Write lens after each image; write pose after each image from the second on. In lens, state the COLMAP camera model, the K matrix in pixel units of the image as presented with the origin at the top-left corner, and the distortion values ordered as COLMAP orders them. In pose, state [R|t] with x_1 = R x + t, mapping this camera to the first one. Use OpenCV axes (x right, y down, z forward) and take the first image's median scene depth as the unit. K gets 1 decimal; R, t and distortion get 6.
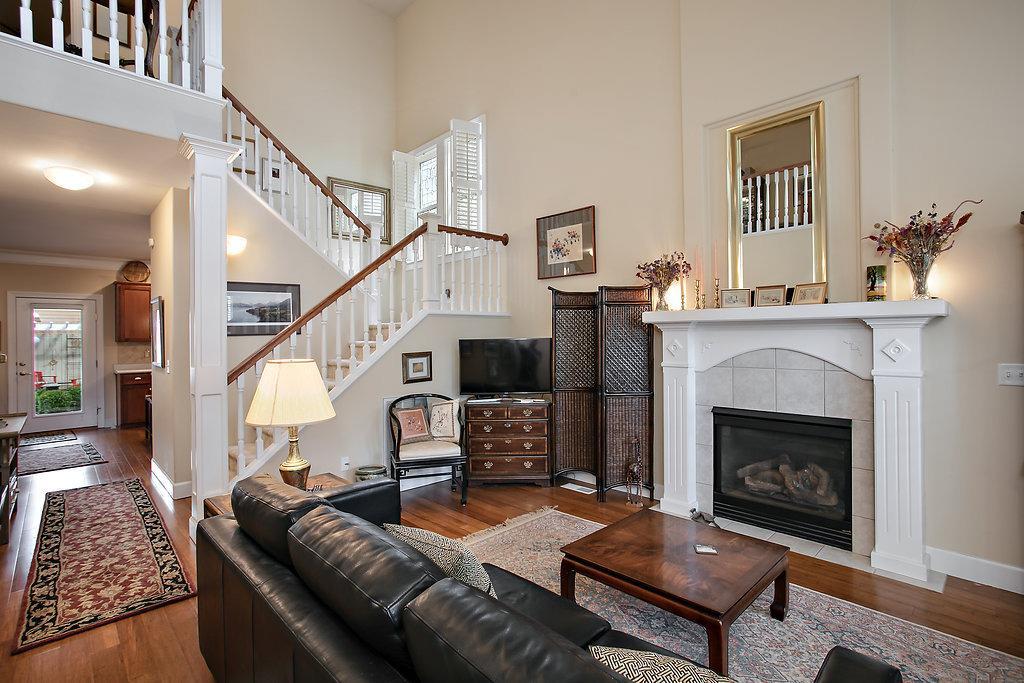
lens RADIAL K [[495.5, 0, 513.4], [0, 495.5, 339.5], [0, 0, 1]] dist [-0.046895, 0.022032]
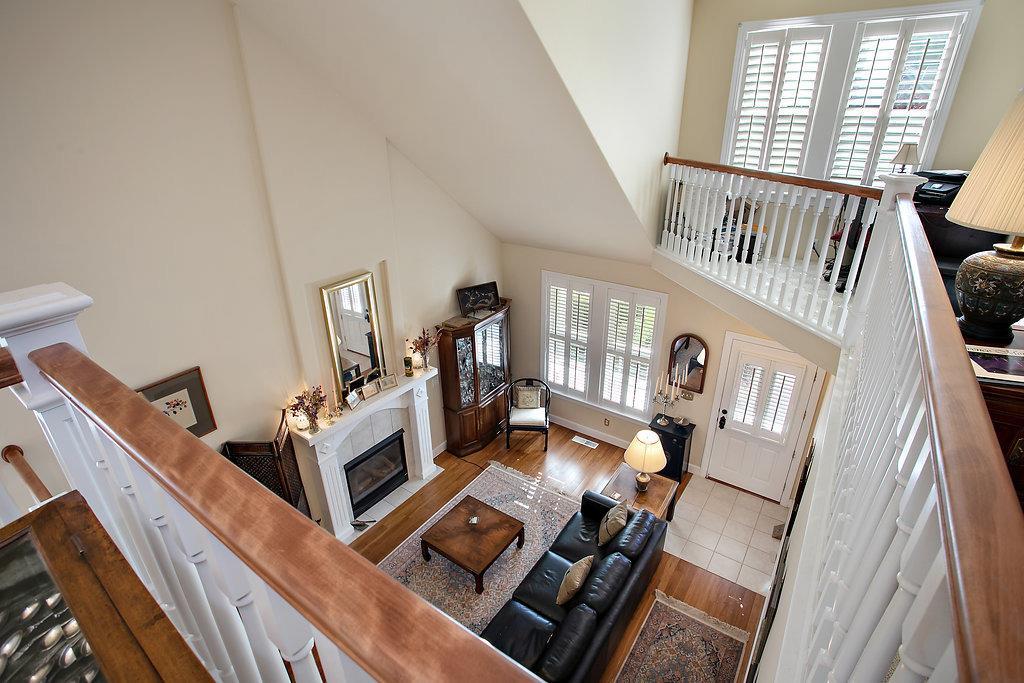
lens RADIAL K [[495.5, 0, 505.9], [0, 495.5, 352.5], [0, 0, 1]] dist [-0.046895, 0.022032]
pose [[-0.185199, -0.417464, 0.889621, -0.777187], [0.014829, 0.903991, 0.427294, -0.723793], [-0.982589, 0.092326, -0.161228, 0.656594]]
